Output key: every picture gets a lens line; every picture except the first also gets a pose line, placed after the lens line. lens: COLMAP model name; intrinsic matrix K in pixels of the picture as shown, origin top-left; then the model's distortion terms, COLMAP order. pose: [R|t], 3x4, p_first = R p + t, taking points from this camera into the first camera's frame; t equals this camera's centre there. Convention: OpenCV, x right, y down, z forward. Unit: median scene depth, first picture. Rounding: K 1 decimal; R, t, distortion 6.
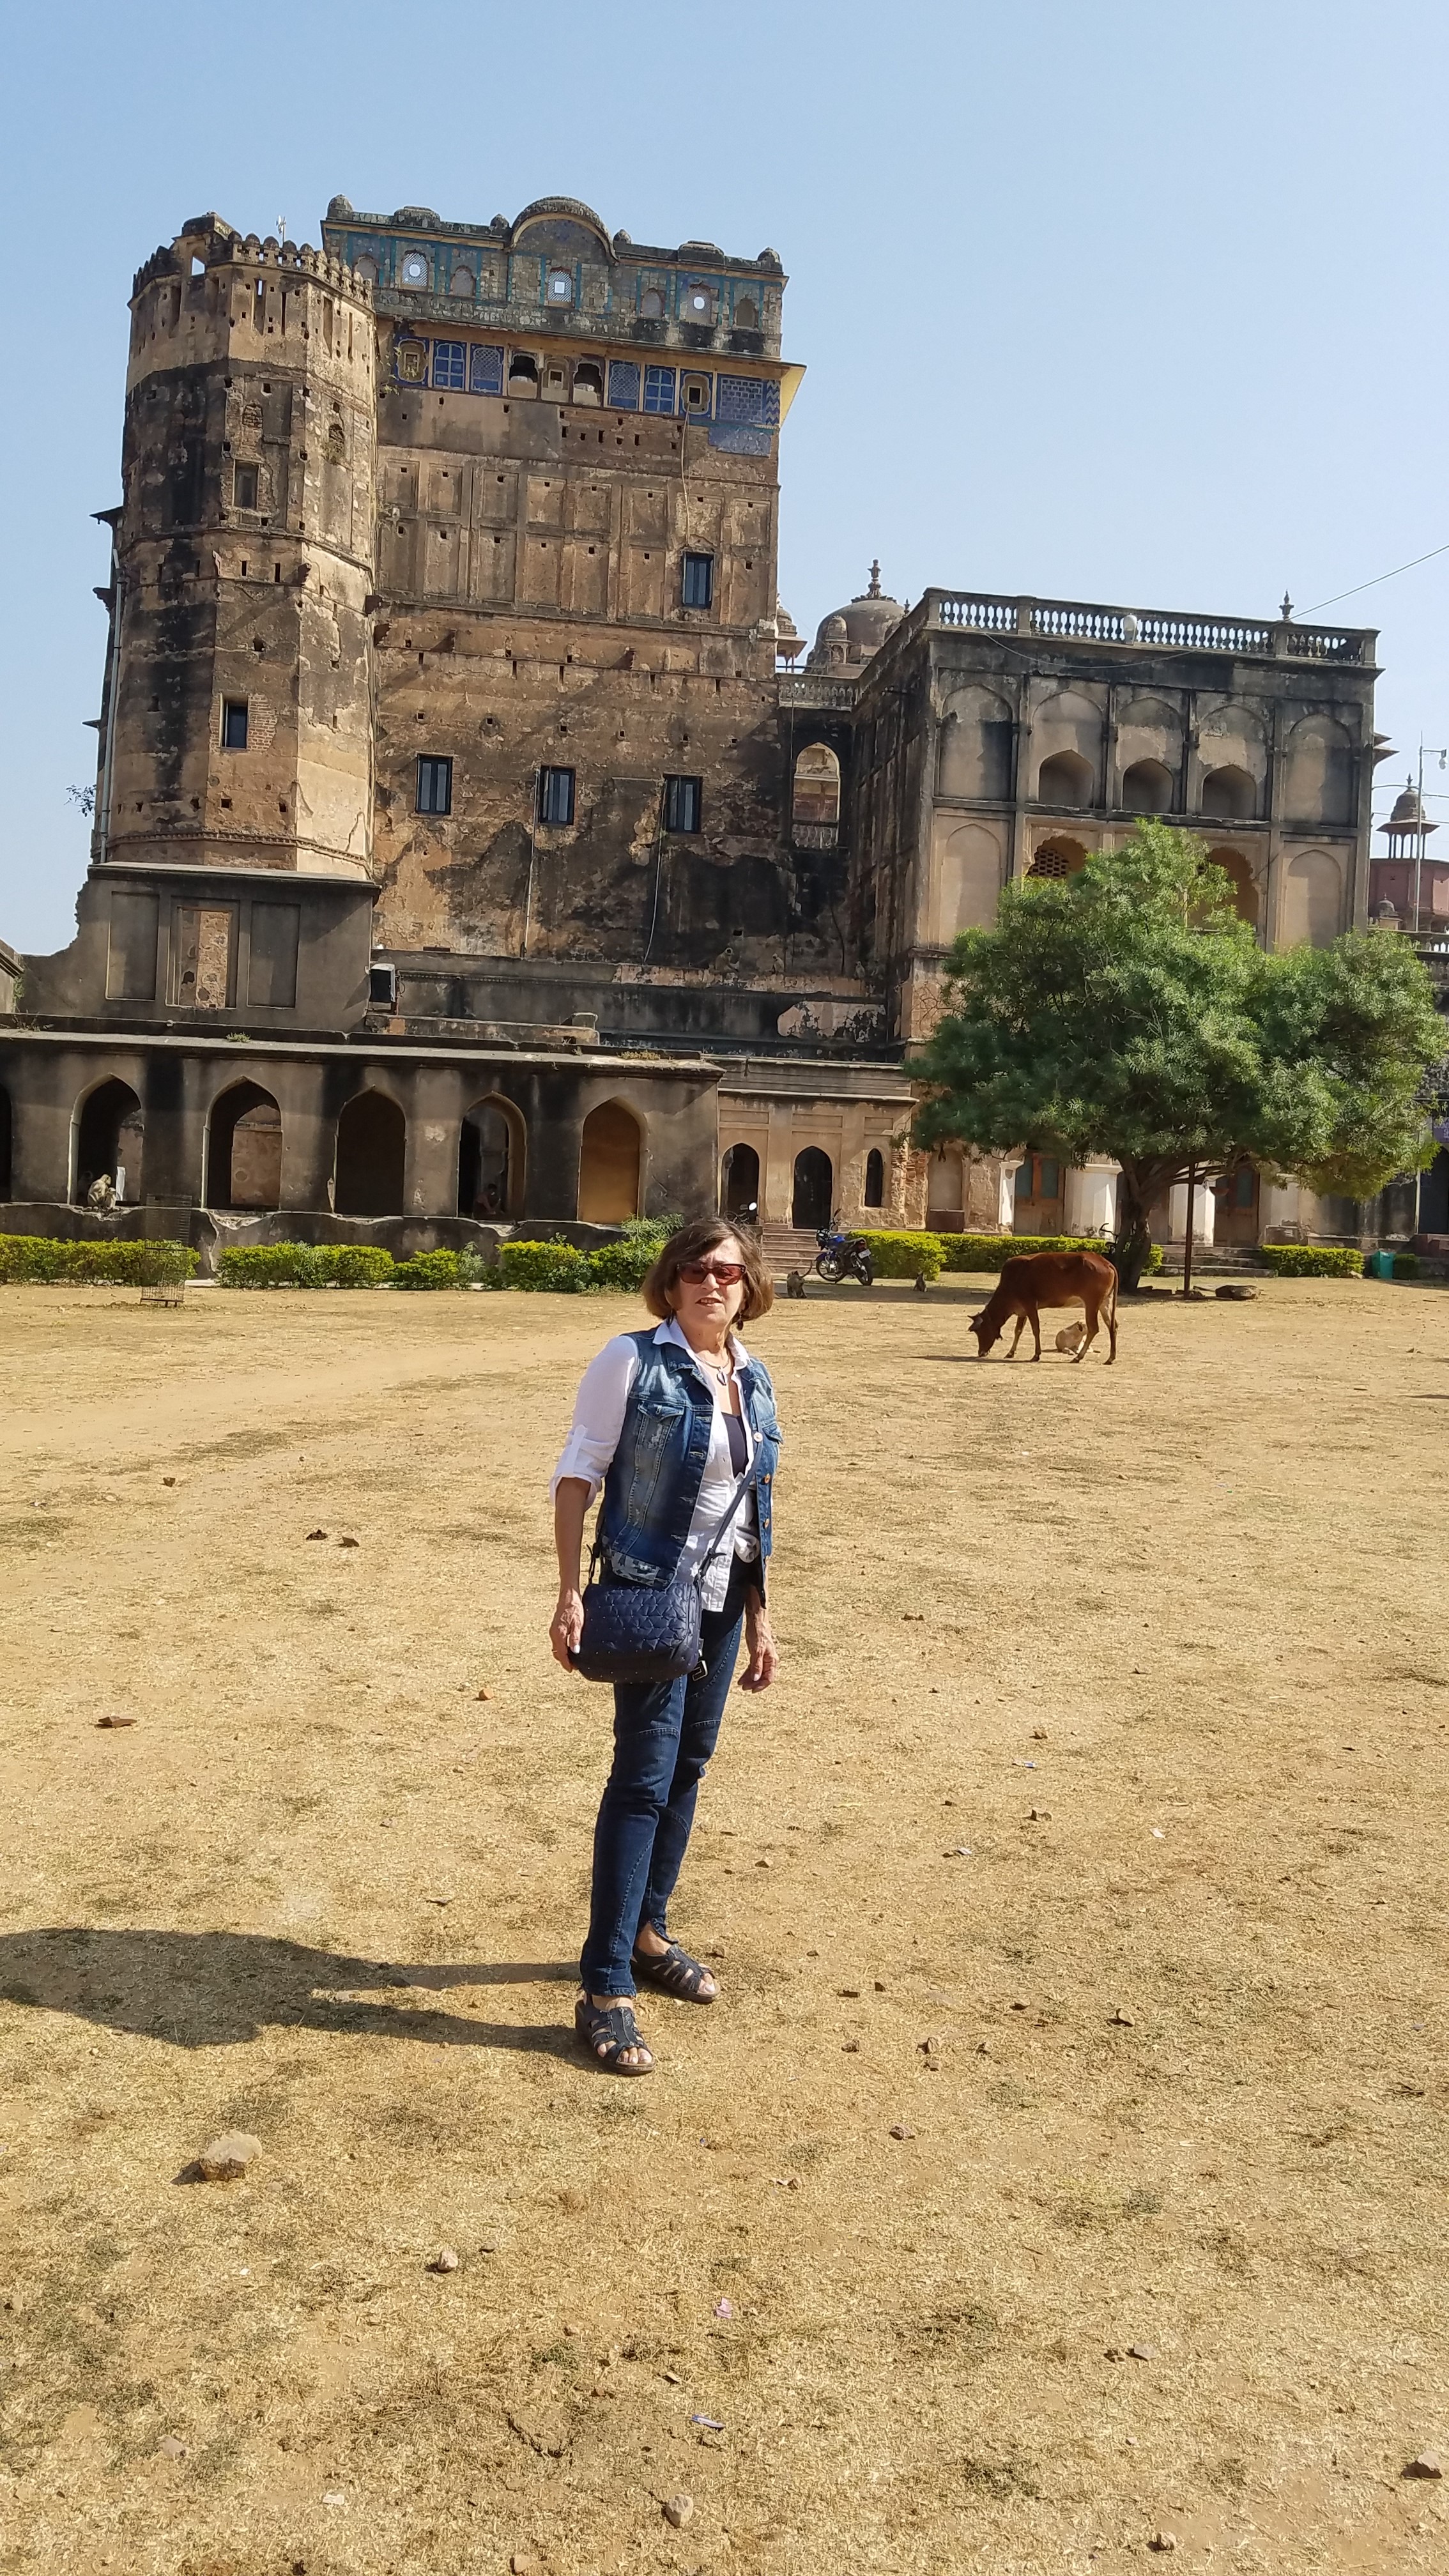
lens RADIAL K [[2053.6, 0, 724.5], [0, 2053.6, 1288.0], [0, 0, 1]] dist [-0.011309, -0.008309]
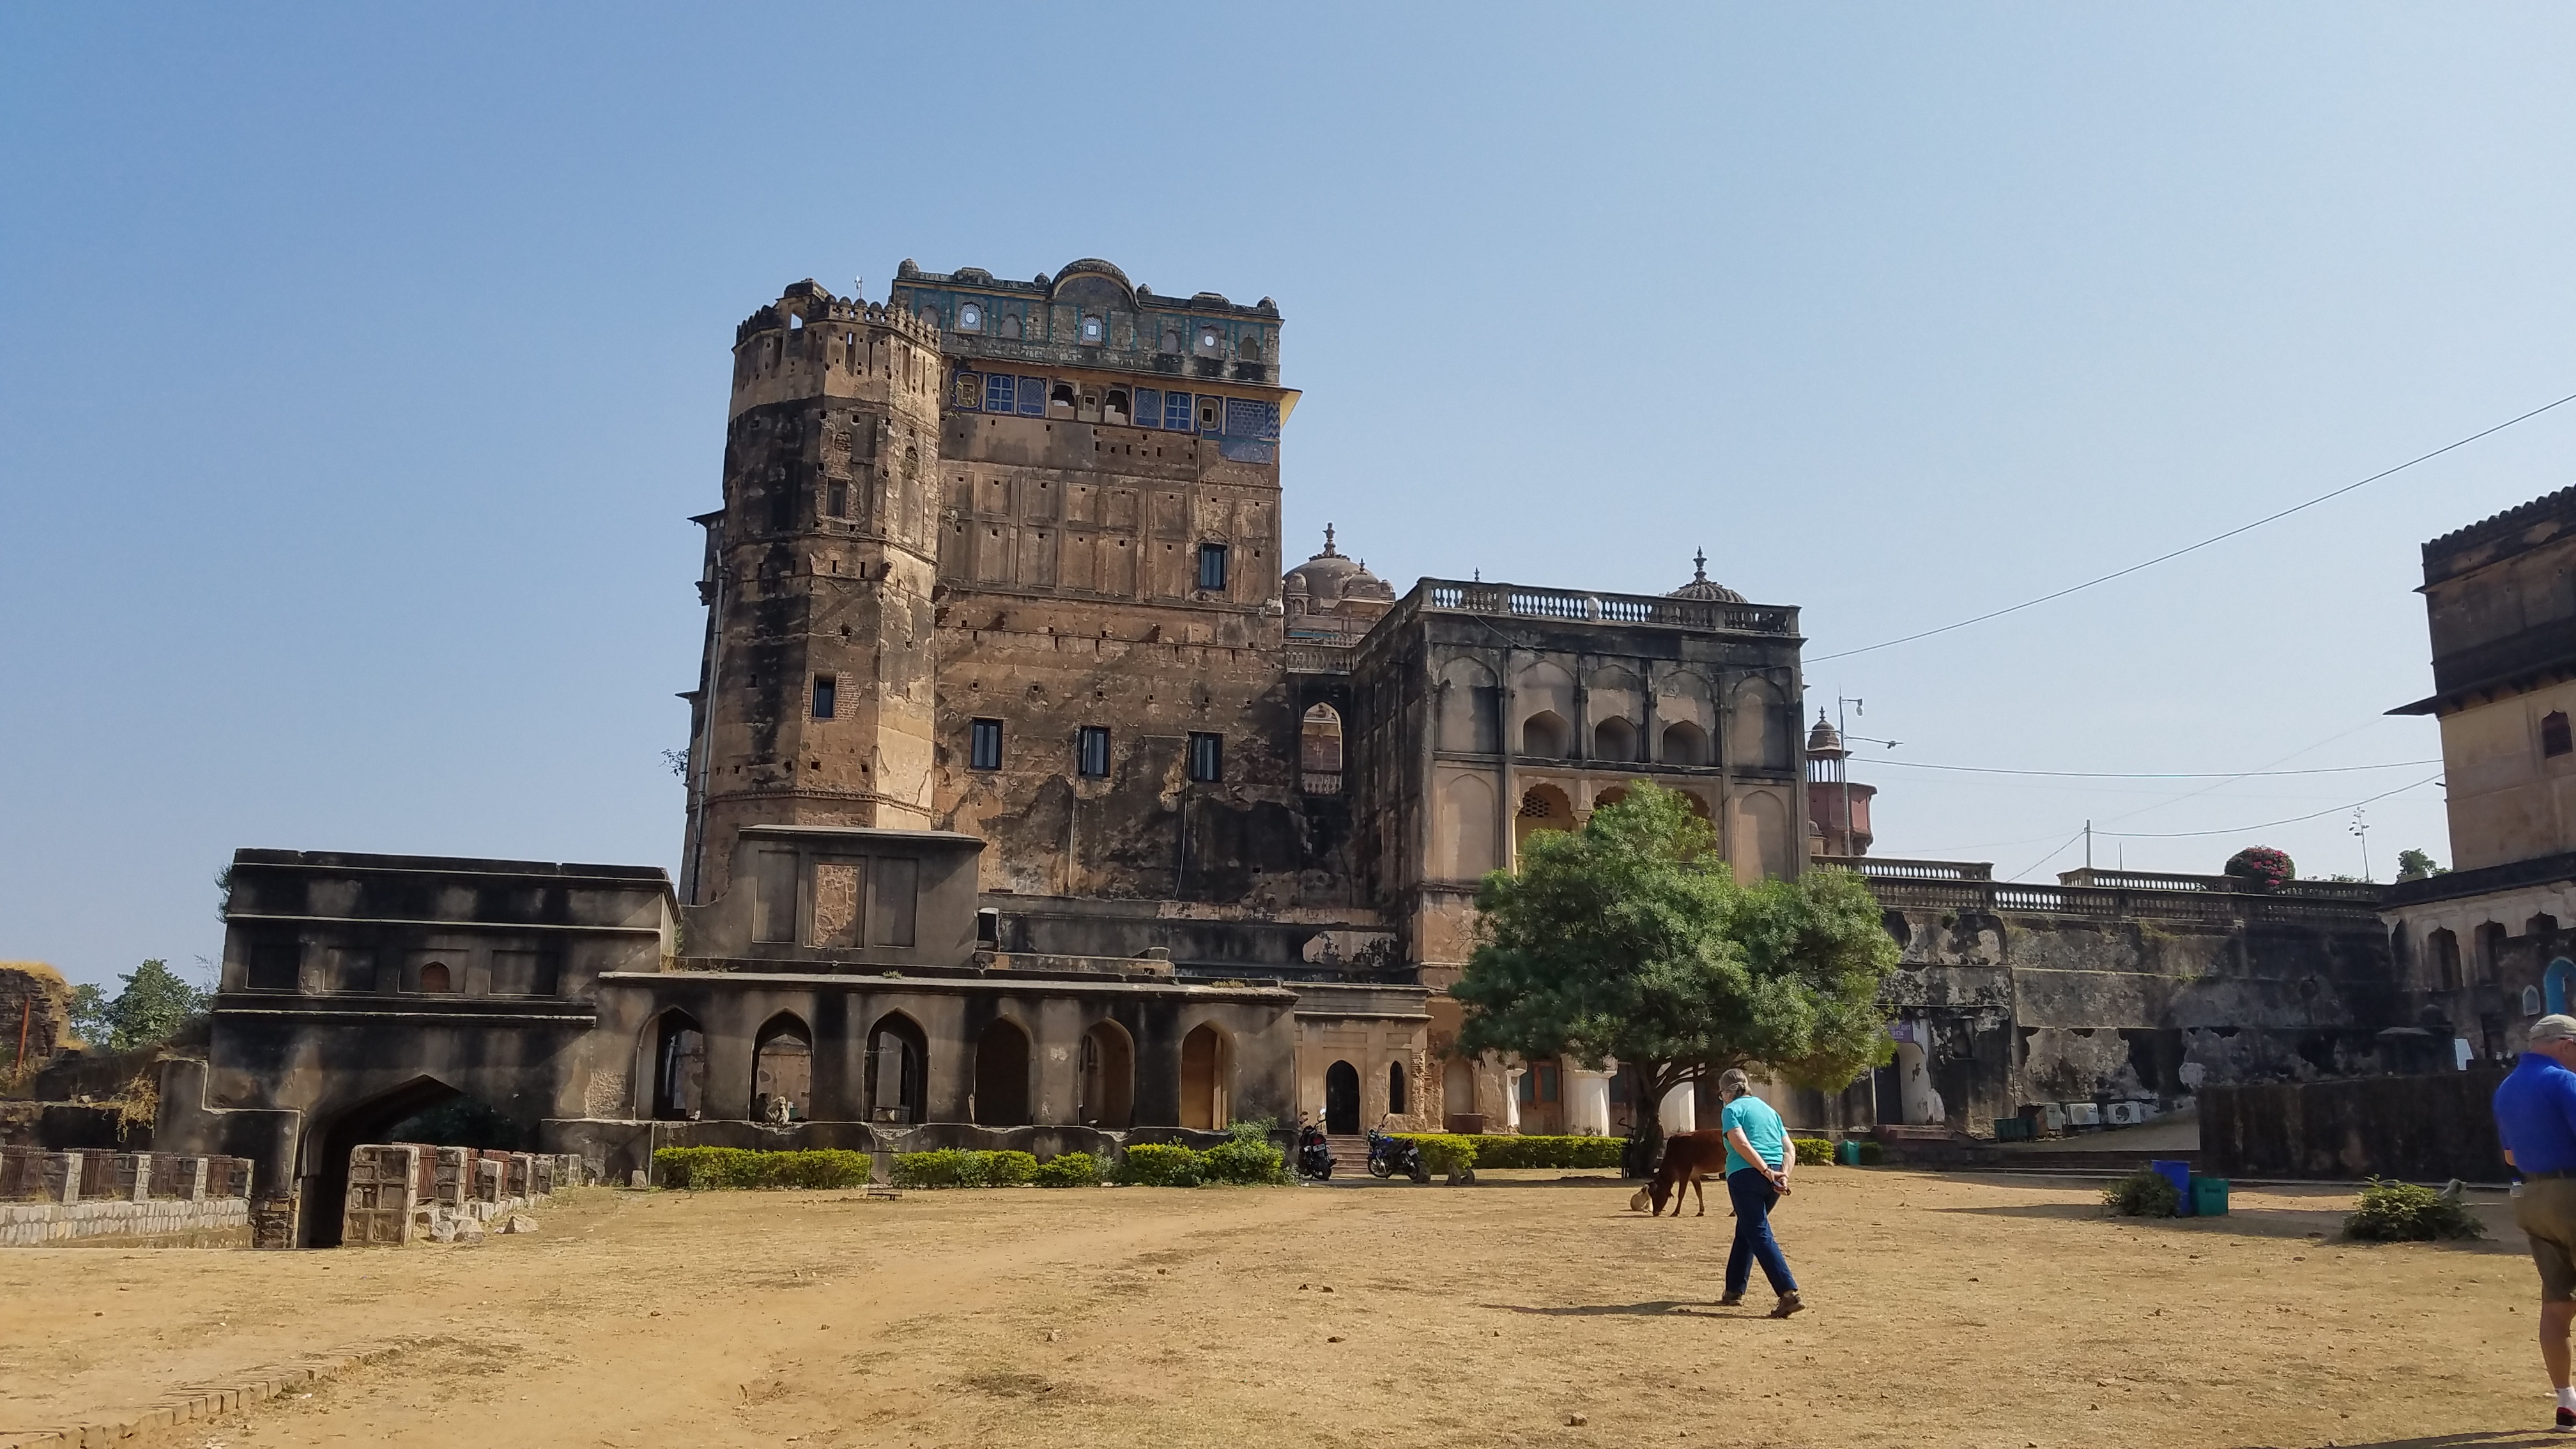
lens RADIAL K [[2068.4, 0, 1288.0], [0, 2068.4, 724.5], [0, 0, 1]] dist [-0.069741, 0.001035]
pose [[0.997870, -0.012306, 0.064057, -0.053157], [0.026785, 0.972733, -0.230377, 0.010487], [-0.059476, 0.231602, 0.970991, -0.122573]]
